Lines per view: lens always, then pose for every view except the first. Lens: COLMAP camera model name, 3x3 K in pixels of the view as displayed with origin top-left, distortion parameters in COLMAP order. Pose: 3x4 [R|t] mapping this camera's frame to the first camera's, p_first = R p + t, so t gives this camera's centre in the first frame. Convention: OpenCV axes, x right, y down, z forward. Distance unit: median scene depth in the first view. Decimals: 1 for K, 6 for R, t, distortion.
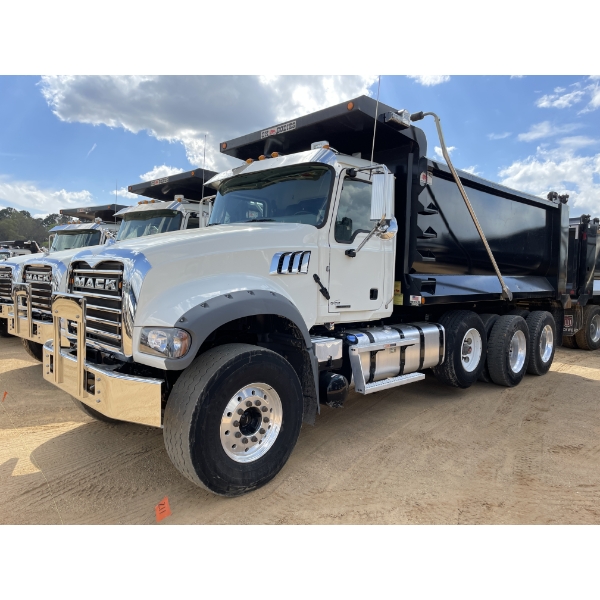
lens RADIAL K [[465.5, 0, 290.9], [0, 465.5, 299.8], [0, 0, 1]] dist [0.007531, -0.000527]
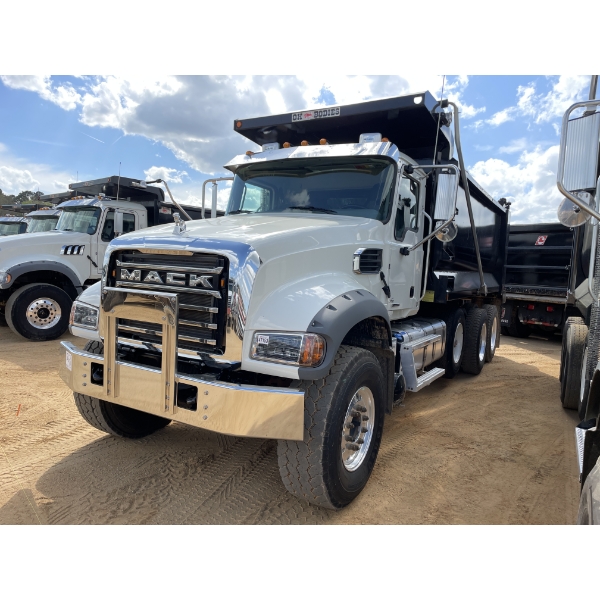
lens RADIAL K [[463.8, 0, 302.8], [0, 463.8, 309.7], [0, 0, 1]] dist [0.007501, 0.002391]
pose [[0.959558, 0.003150, 0.281493, -0.356811], [-0.017425, 0.998685, 0.048221, -0.018935], [-0.280970, -0.051176, 0.958351, 0.100970]]
